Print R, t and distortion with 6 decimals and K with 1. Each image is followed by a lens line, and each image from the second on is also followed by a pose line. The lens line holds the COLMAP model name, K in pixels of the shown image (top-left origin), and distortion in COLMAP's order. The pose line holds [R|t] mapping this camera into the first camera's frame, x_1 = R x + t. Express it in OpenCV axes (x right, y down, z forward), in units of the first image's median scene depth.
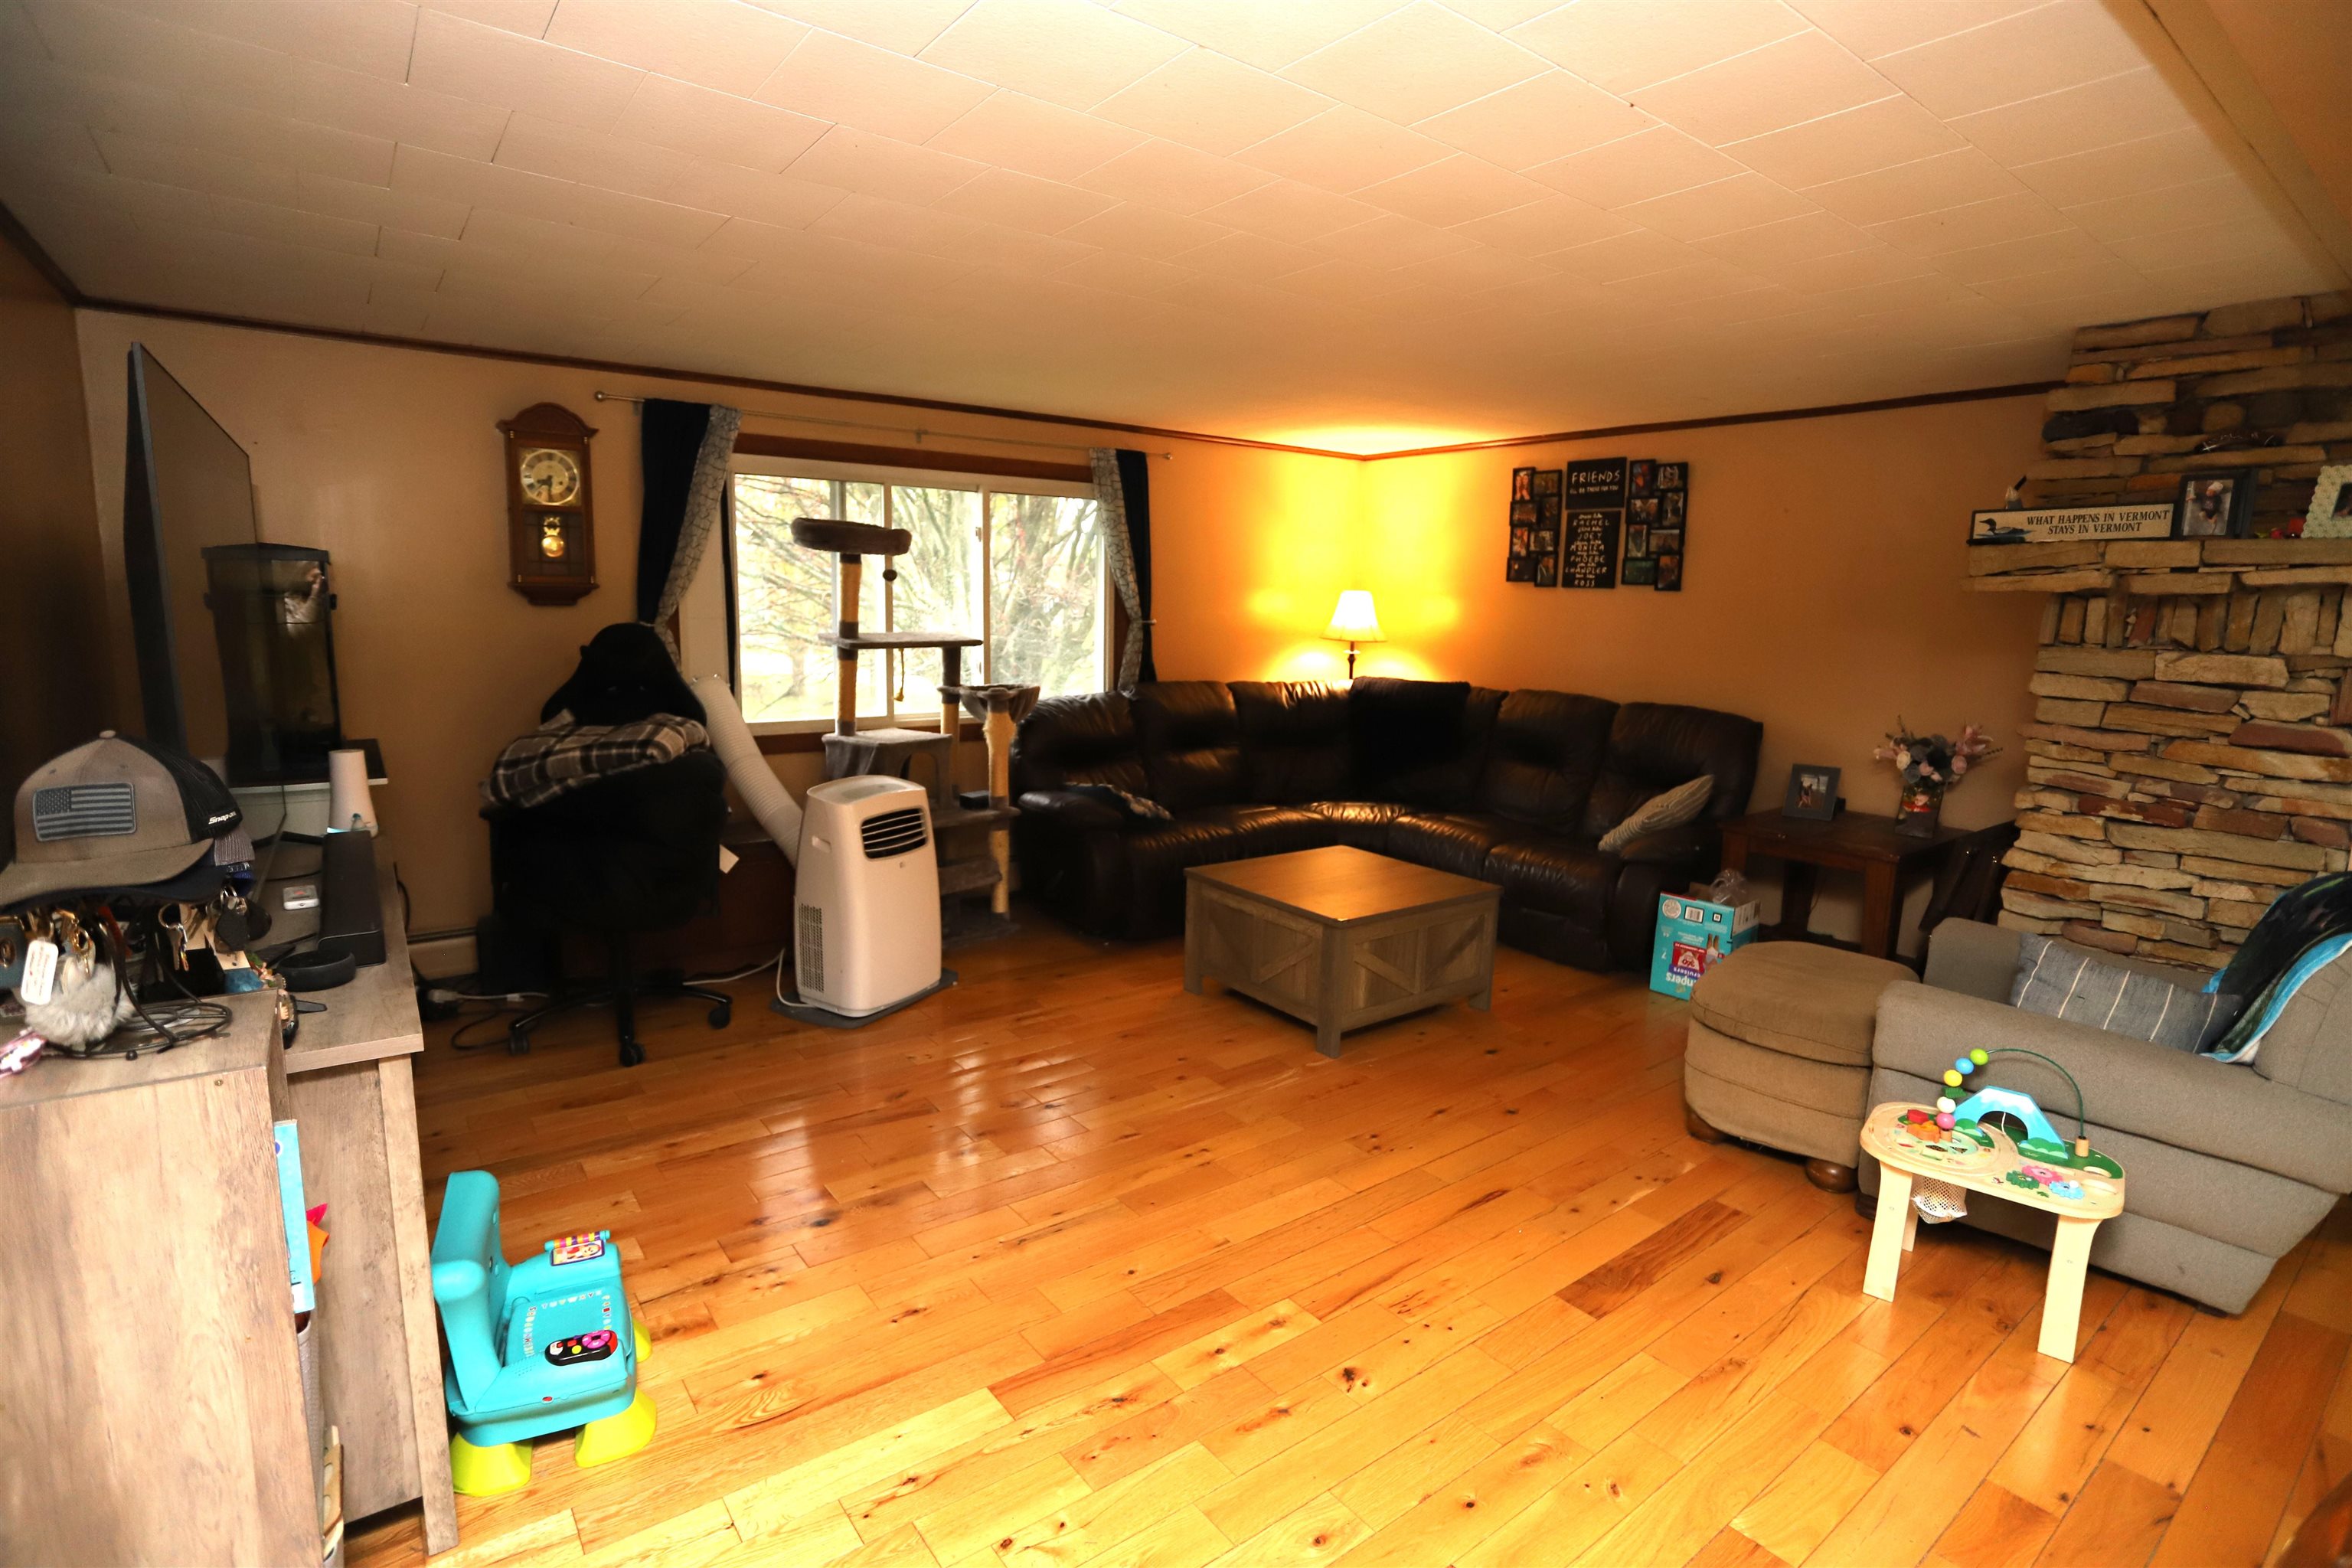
lens RADIAL K [[1142.2, 0, 1179.2], [0, 1142.2, 777.2], [0, 0, 1]] dist [-0.055297, 0.019184]
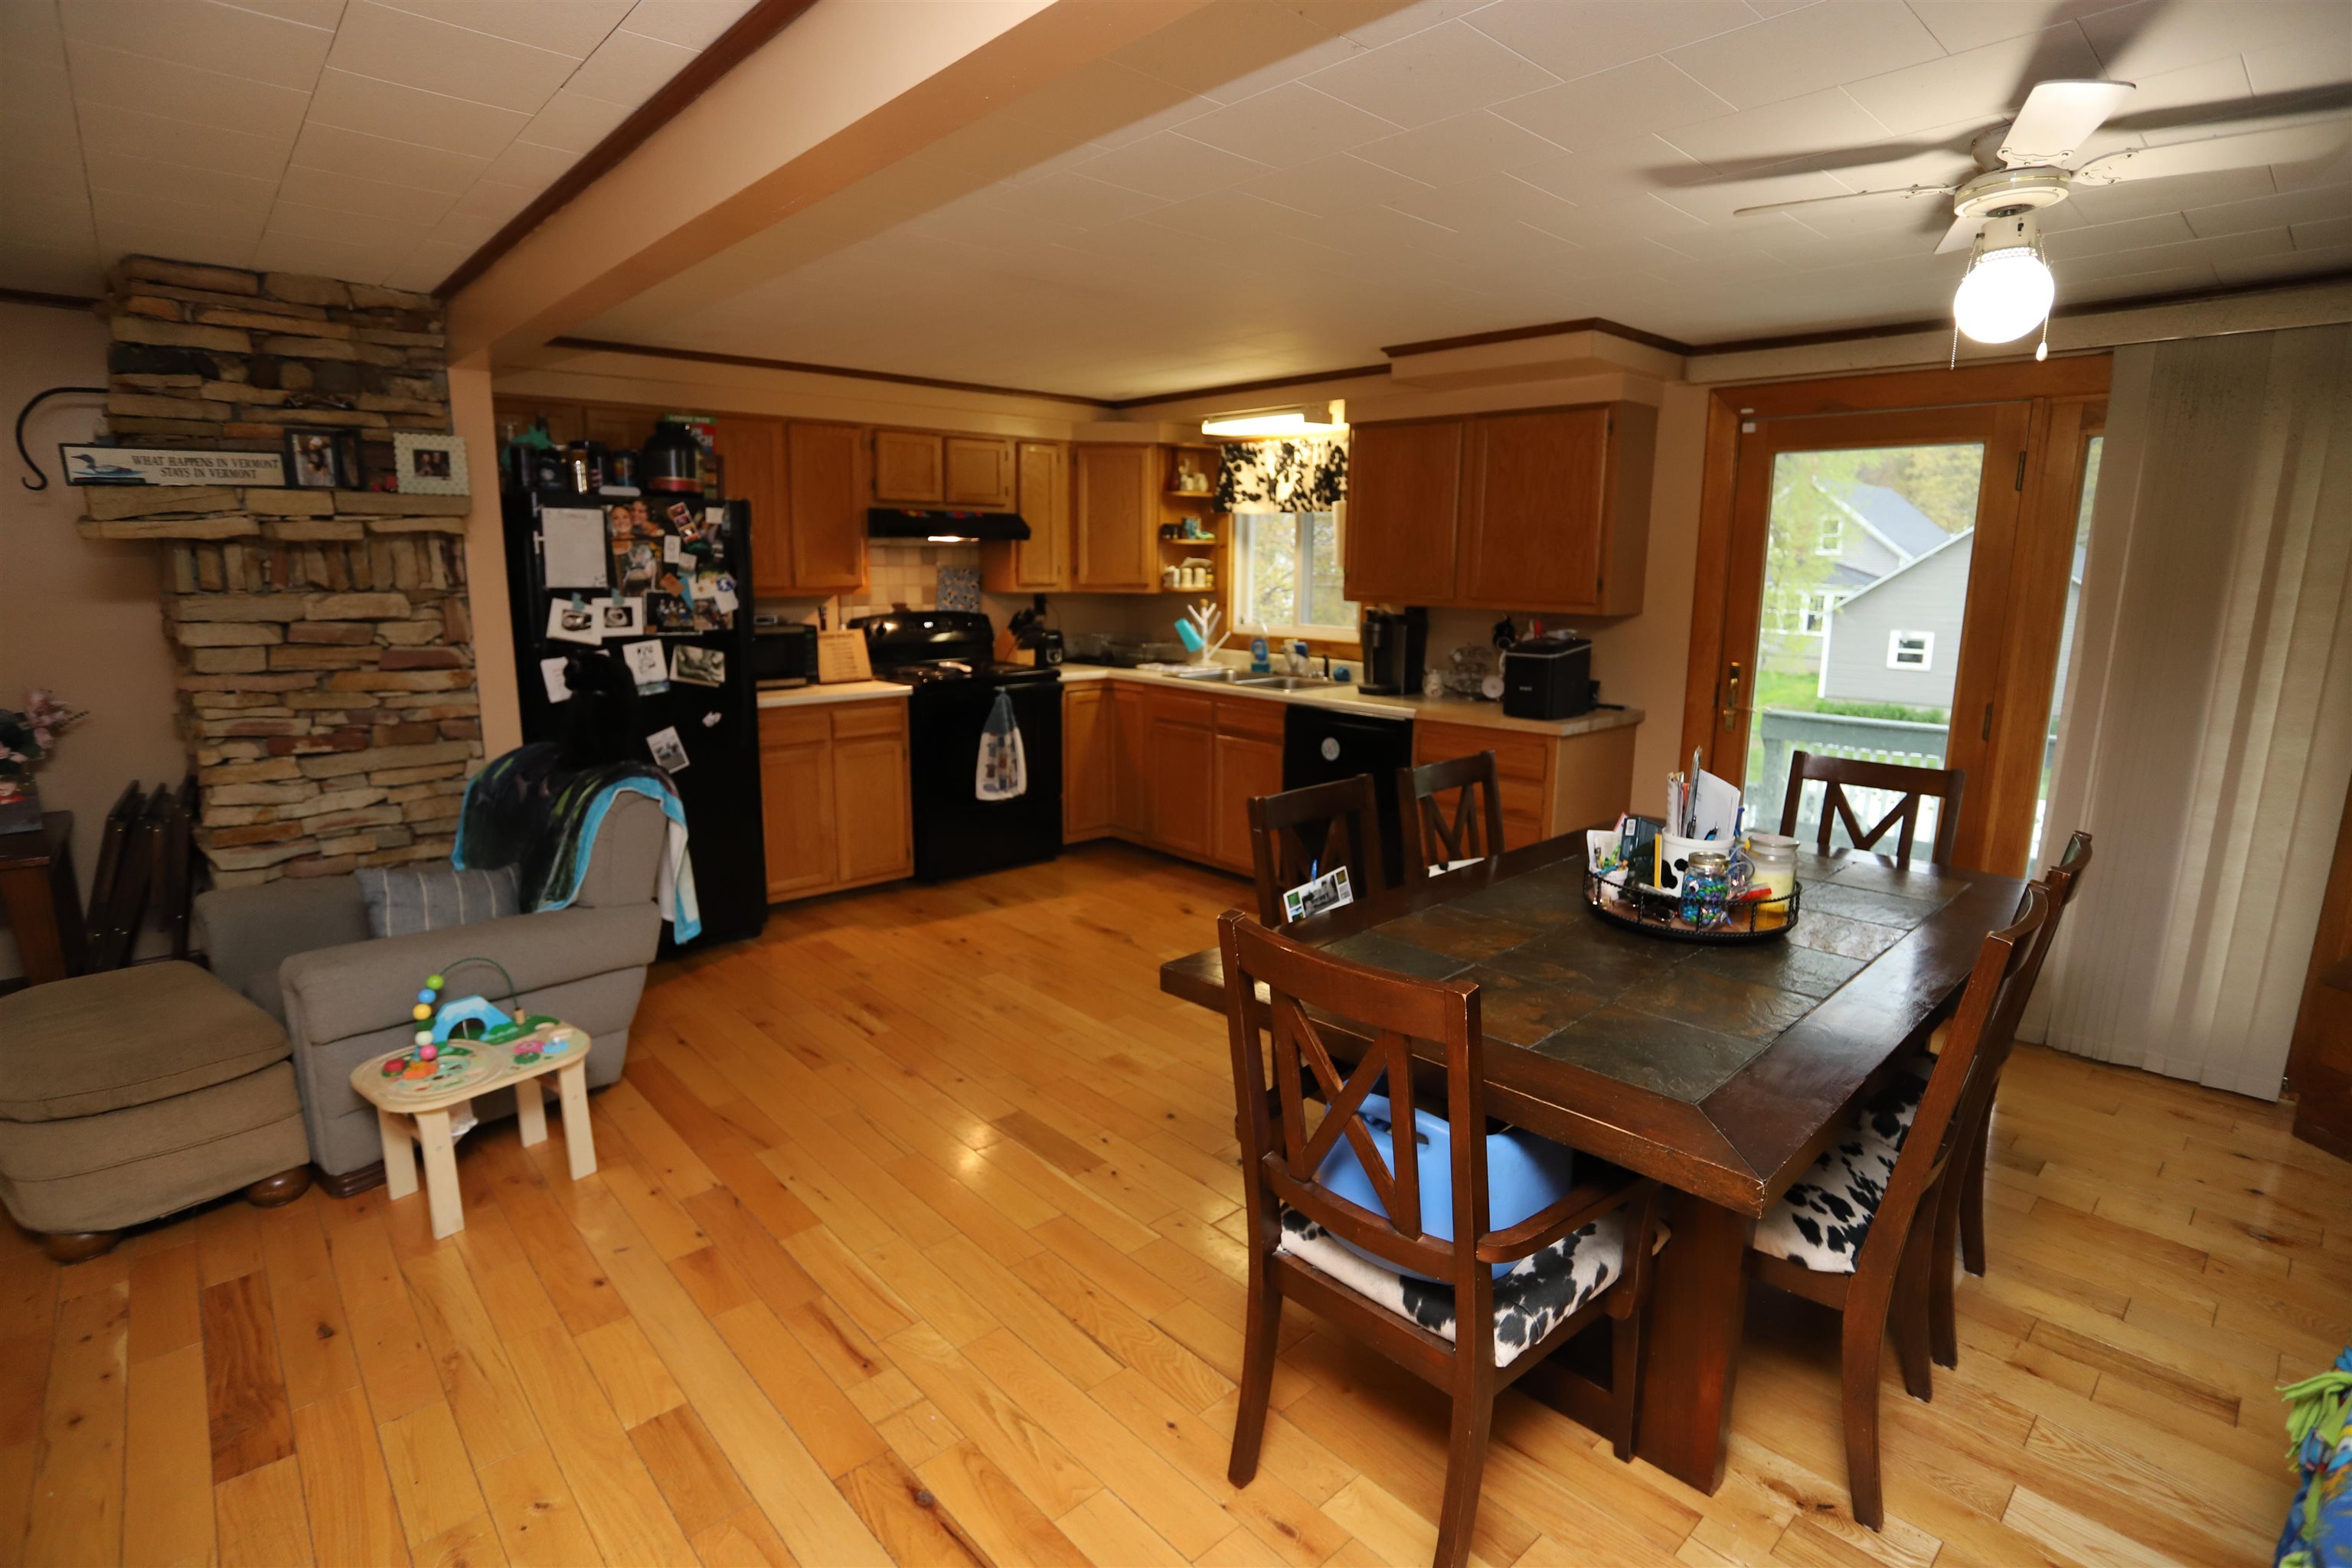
lens RADIAL K [[1148.0, 0, 1175.0], [0, 1148.0, 777.7], [0, 0, 1]] dist [-0.079340, 0.034909]
pose [[-0.087054, -0.208324, 0.974178, -0.271826], [0.143245, 0.965111, 0.219186, -0.056051], [-0.985851, 0.158627, -0.054175, 0.256815]]
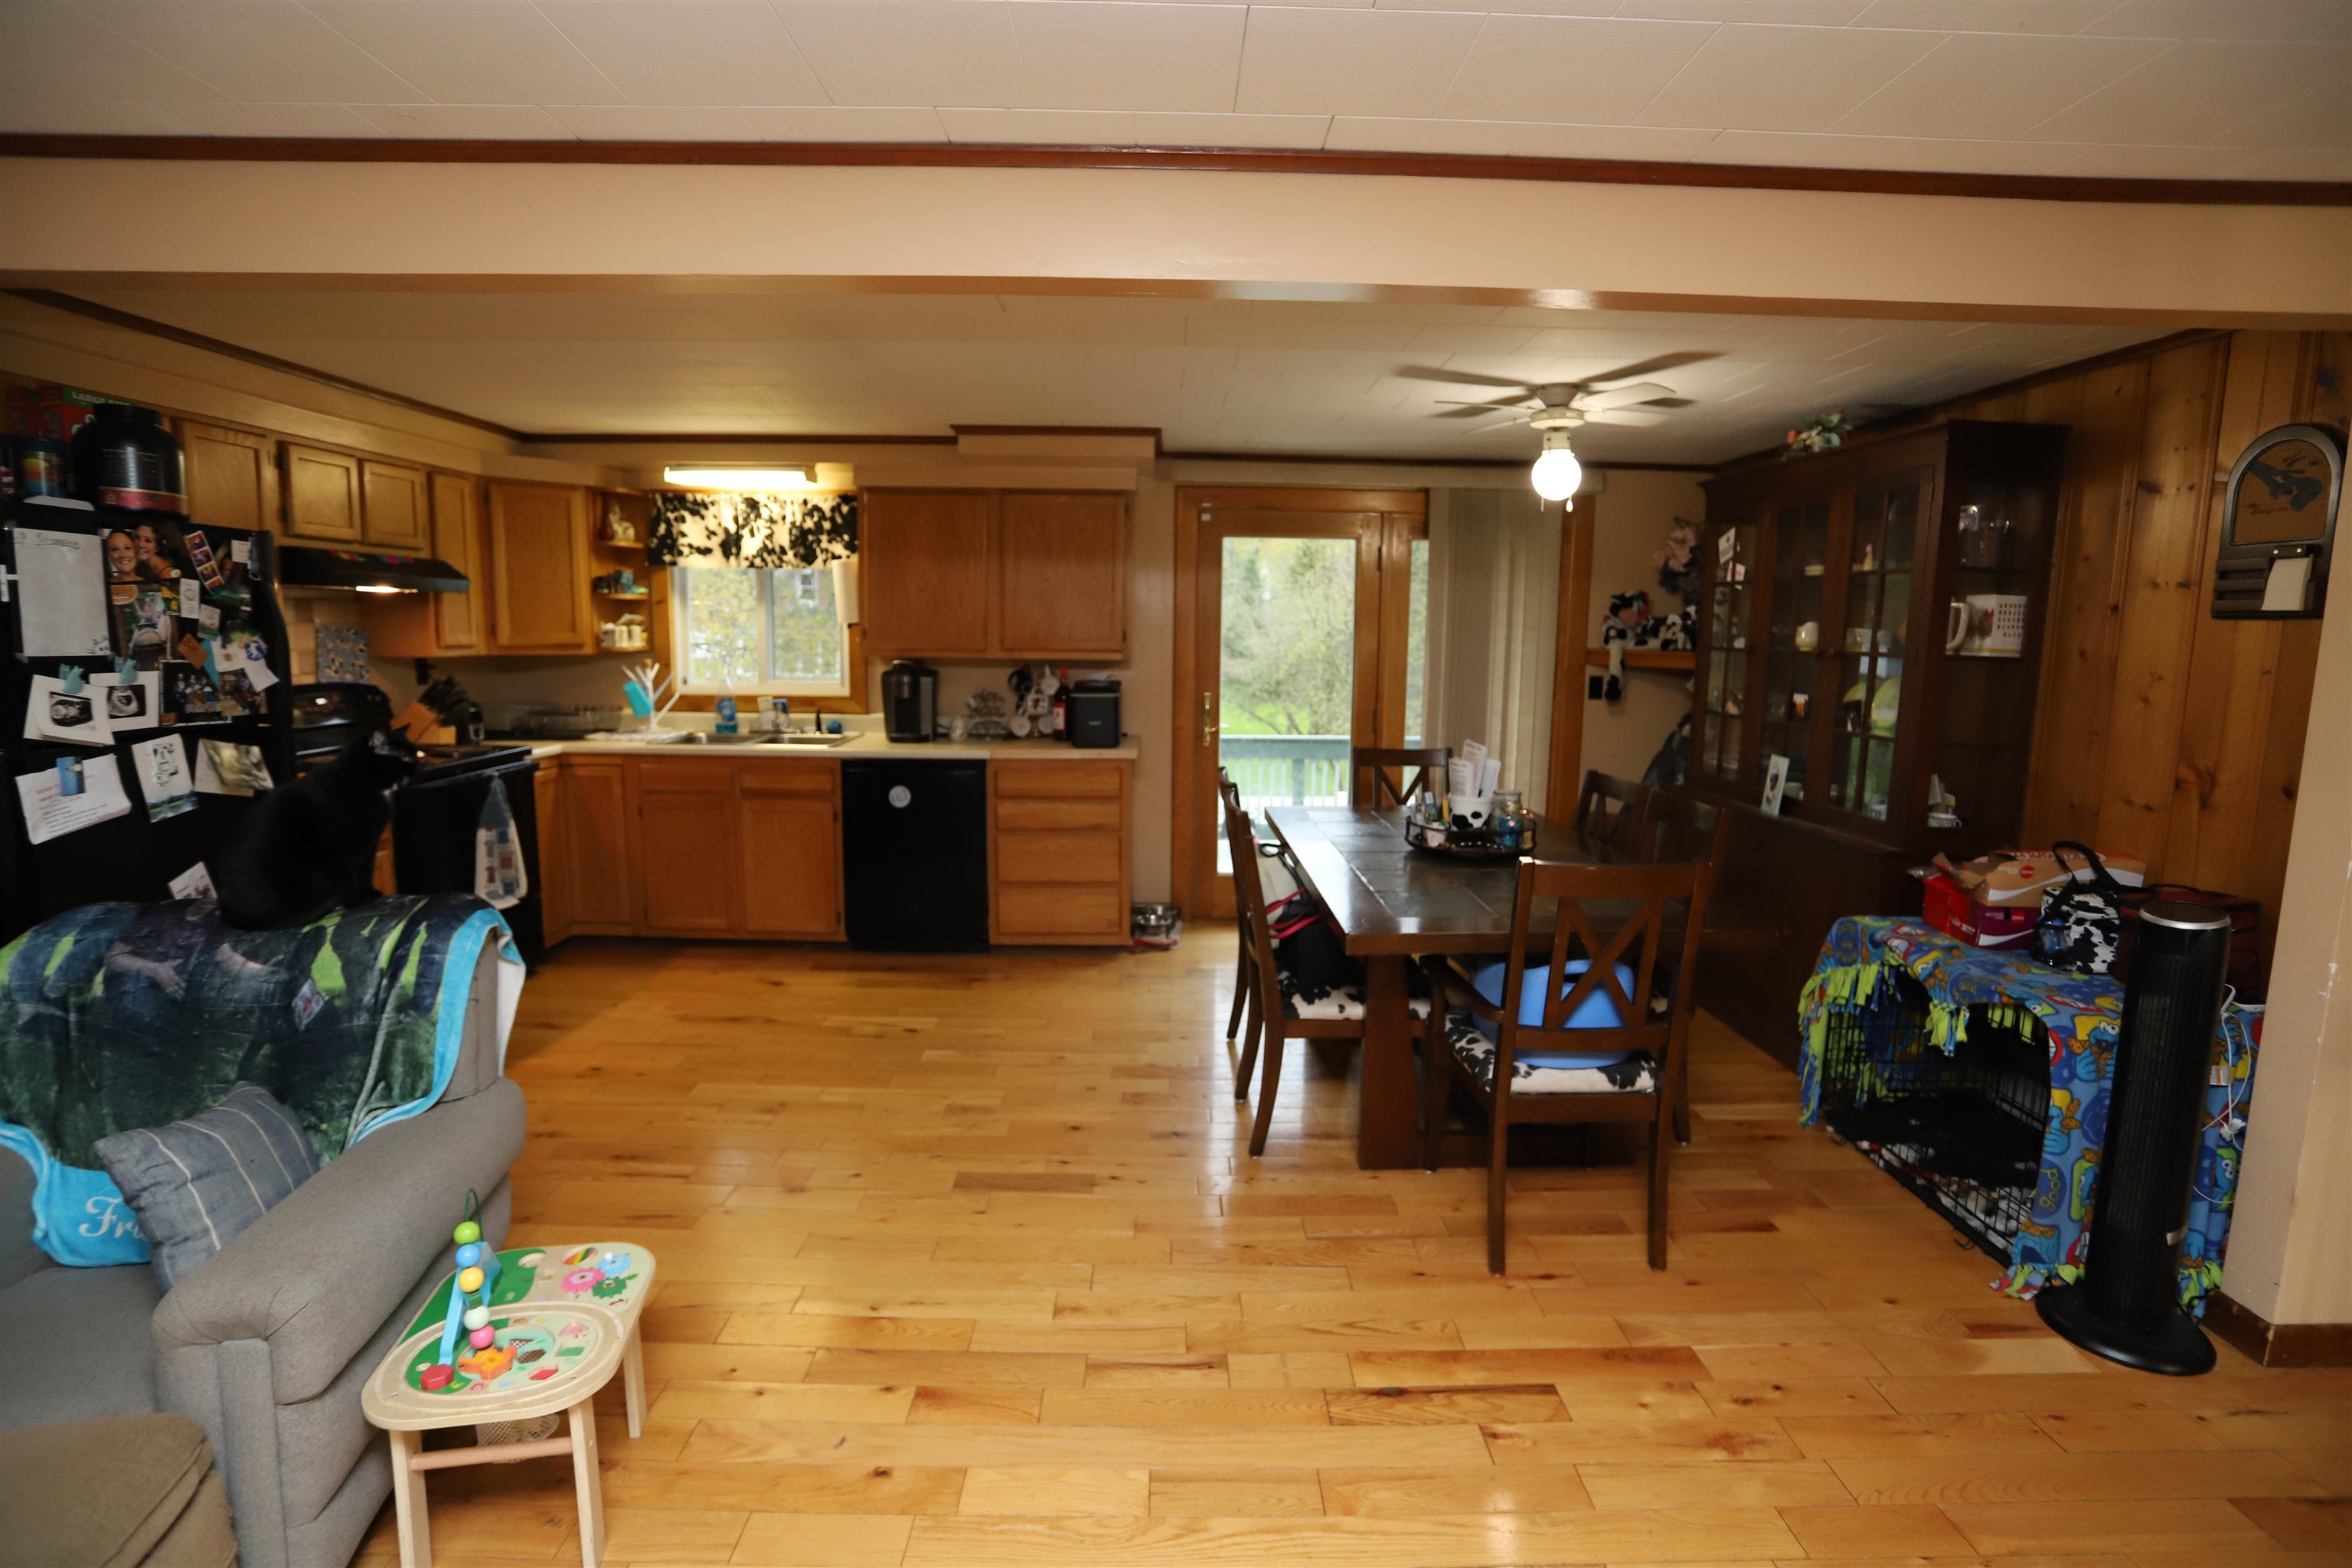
lens RADIAL K [[1148.0, 0, 1175.0], [0, 1148.0, 777.7], [0, 0, 1]] dist [-0.079340, 0.034909]
pose [[-0.802245, -0.111523, 0.586485, -0.022153], [0.061742, 0.961629, 0.267315, -0.158709], [-0.593793, 0.250663, -0.764577, 0.971908]]
